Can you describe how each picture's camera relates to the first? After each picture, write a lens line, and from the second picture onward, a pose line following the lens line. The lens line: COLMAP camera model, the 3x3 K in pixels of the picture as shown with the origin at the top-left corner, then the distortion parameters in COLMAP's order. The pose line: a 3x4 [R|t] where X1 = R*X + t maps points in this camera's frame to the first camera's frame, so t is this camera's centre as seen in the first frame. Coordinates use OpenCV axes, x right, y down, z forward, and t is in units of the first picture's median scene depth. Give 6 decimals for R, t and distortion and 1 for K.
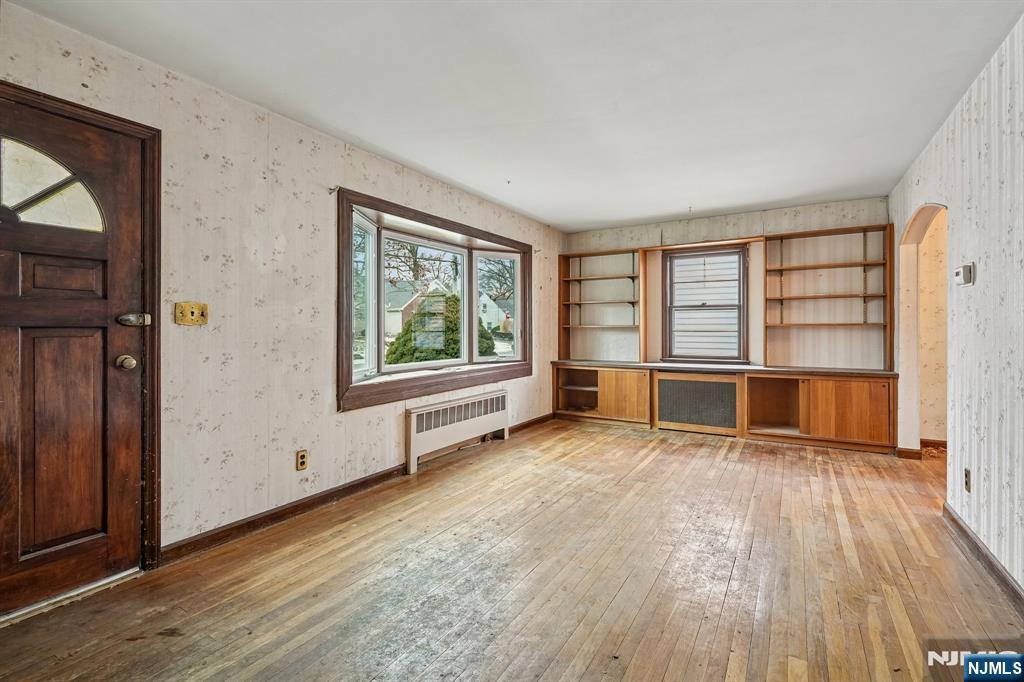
lens RADIAL K [[468.8, 0, 513.2], [0, 468.8, 331.0], [0, 0, 1]] dist [0.001638, 0.000005]
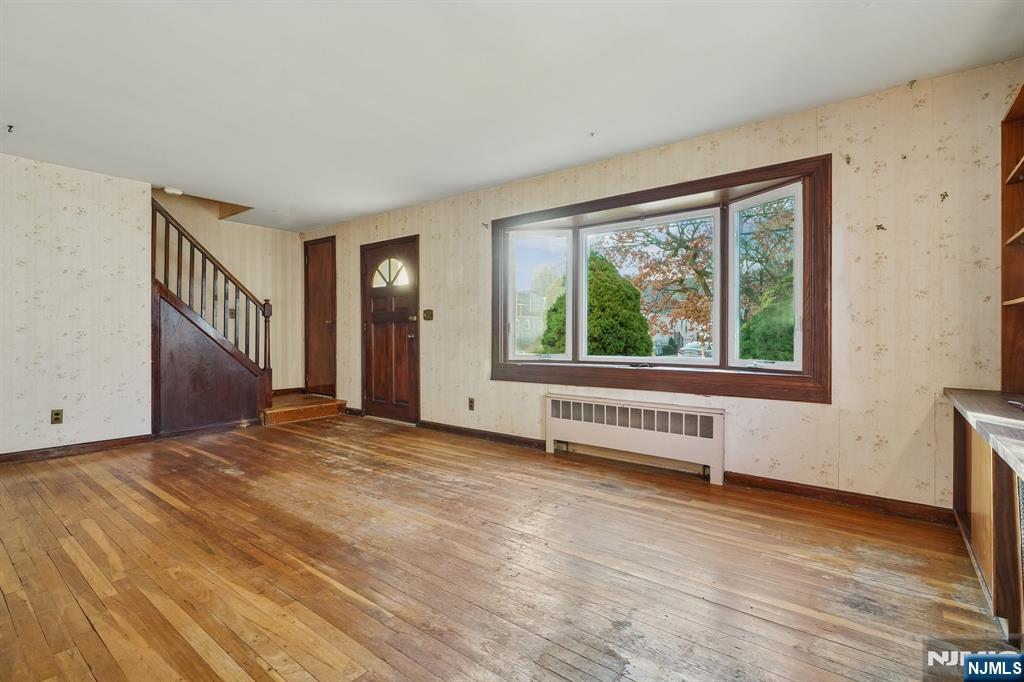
lens RADIAL K [[475.4, 0, 512.0], [0, 475.4, 341.0], [0, 0, 1]] dist [-0.015895, -0.000027]
pose [[-0.116263, 0.013433, -0.993128, 0.997453], [-0.007647, 0.999867, 0.014419, 0.033330], [0.993189, 0.009271, -0.116145, 1.170800]]
